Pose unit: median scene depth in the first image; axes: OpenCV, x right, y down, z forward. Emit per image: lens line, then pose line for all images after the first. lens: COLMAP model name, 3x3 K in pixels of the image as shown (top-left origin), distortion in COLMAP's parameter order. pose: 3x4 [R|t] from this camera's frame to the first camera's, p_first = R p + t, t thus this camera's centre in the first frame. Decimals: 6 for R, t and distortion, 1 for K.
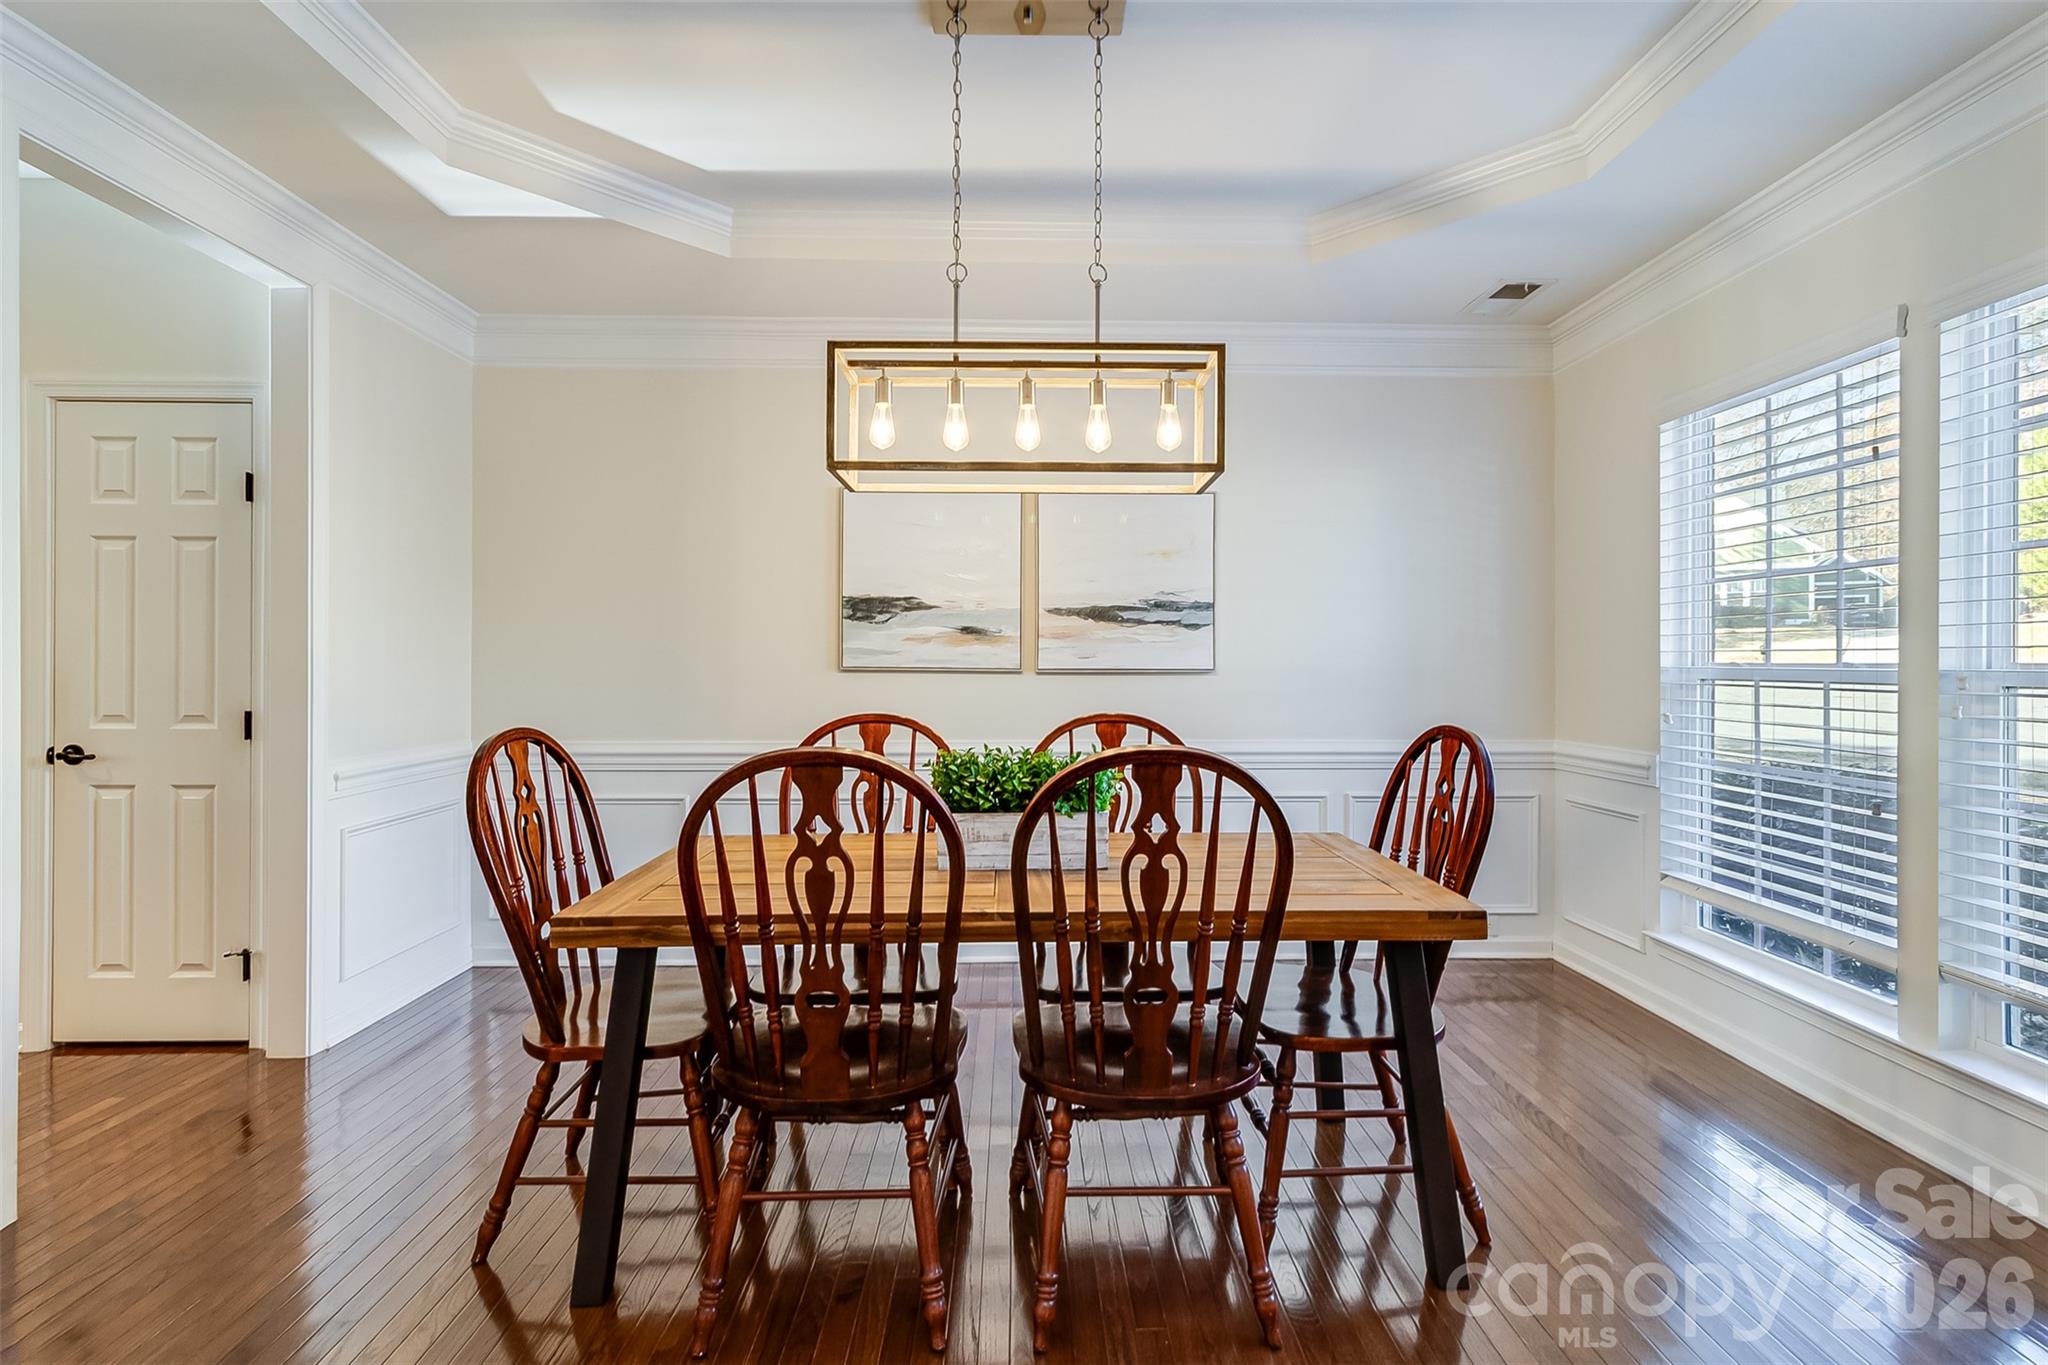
lens RADIAL K [[940.0, 0, 1026.3], [0, 940.0, 670.4], [0, 0, 1]] dist [0.012577, 0.000372]
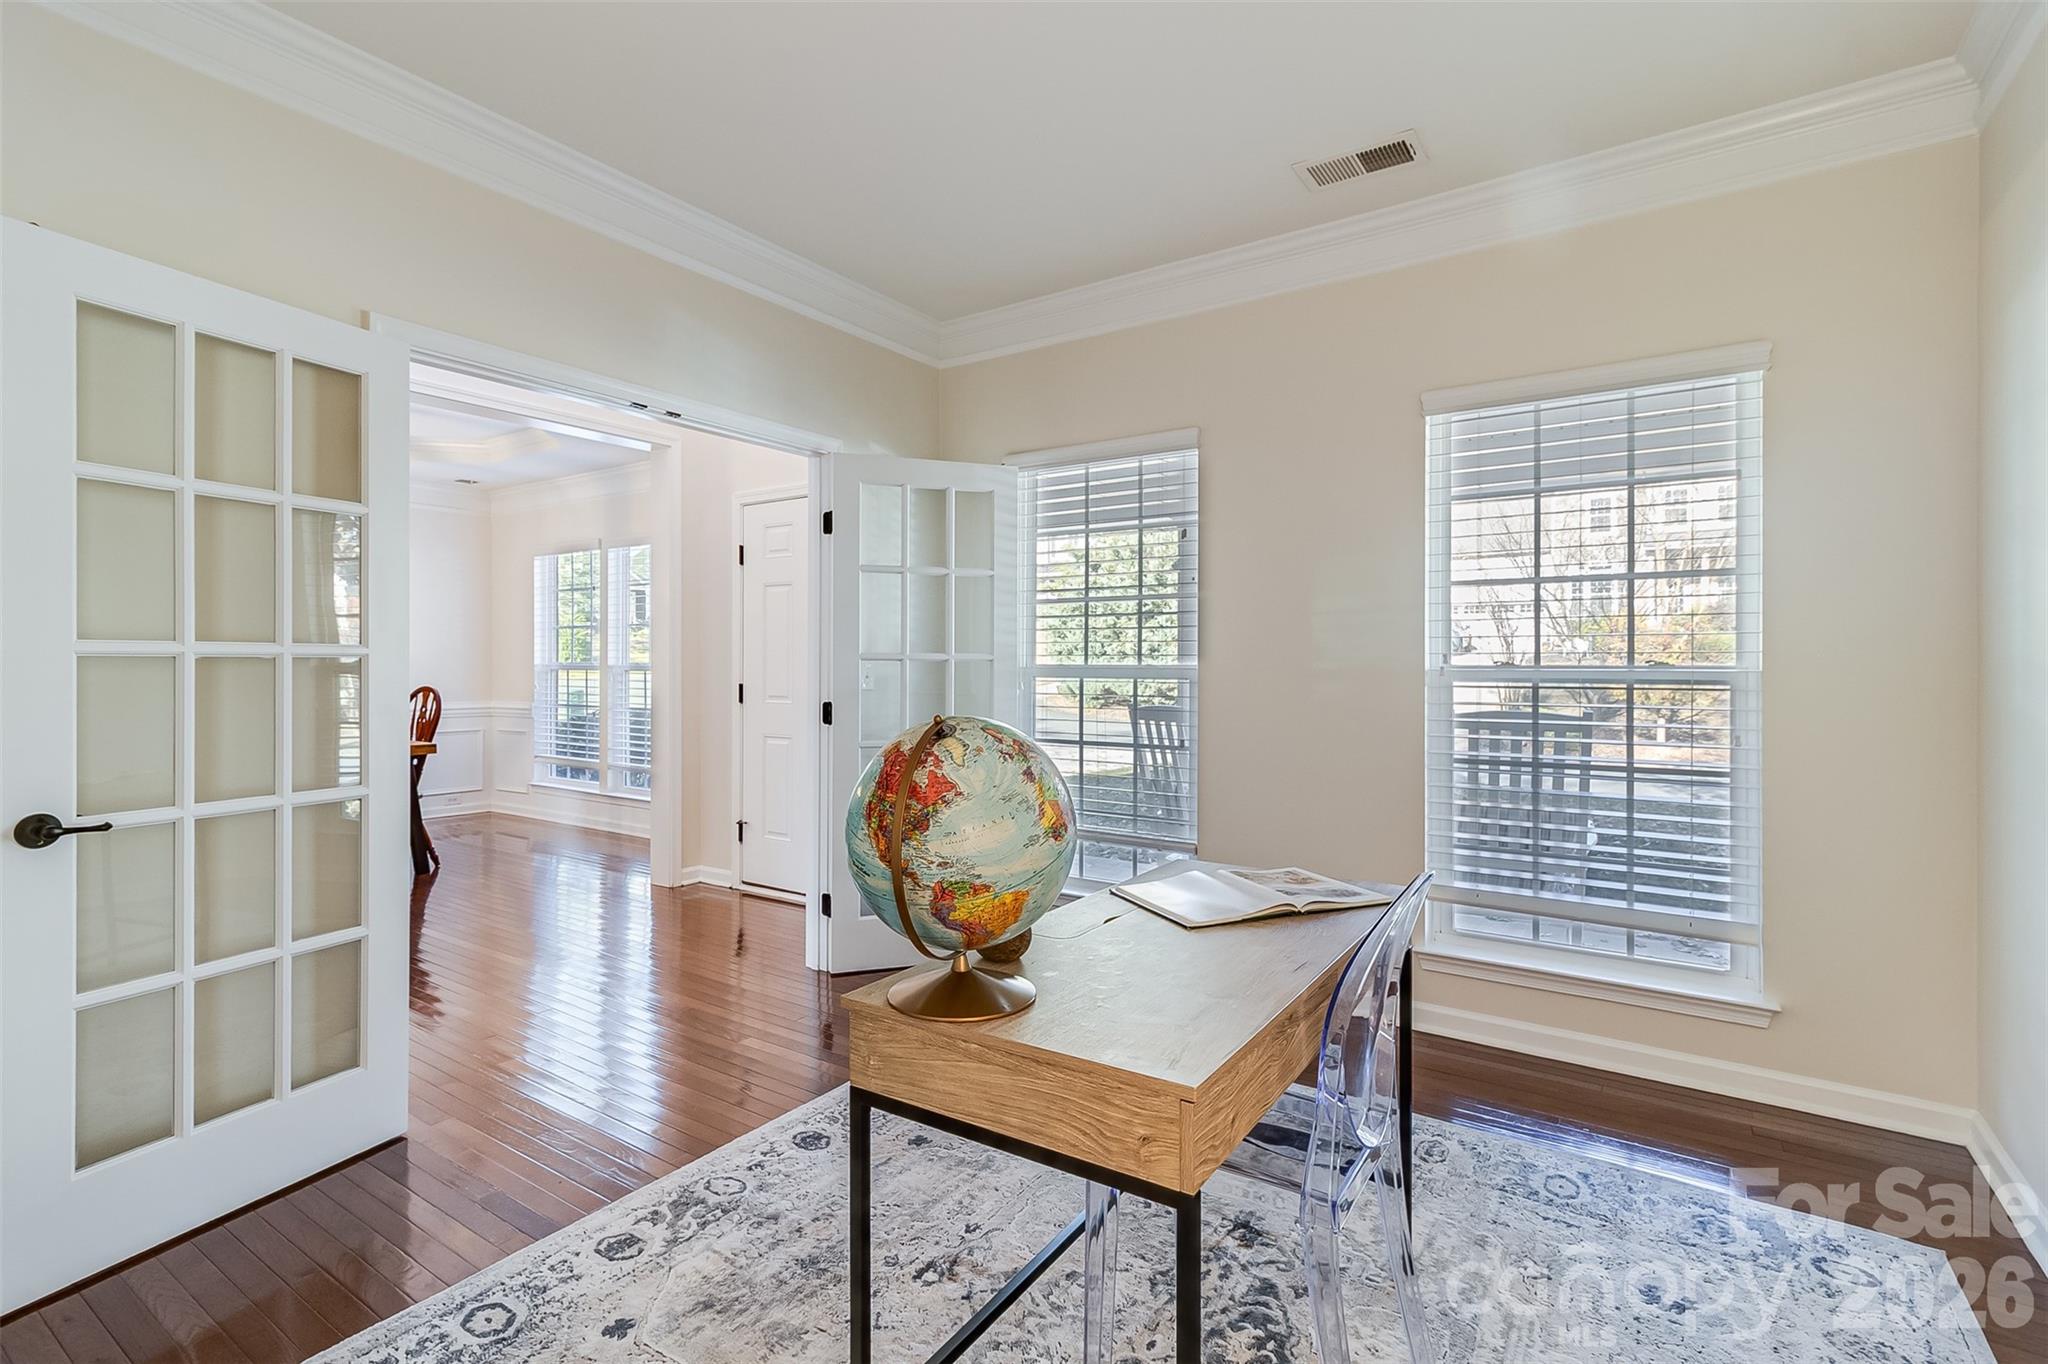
lens RADIAL K [[940.0, 0, 1053.7], [0, 940.0, 661.5], [0, 0, 1]] dist [0.012577, 0.000372]
pose [[0.556464, 0.000698, 0.830871, -0.666961], [0.006257, 0.999968, -0.005030, 0.011202], [-0.830848, 0.007998, 0.556442, -1.670932]]
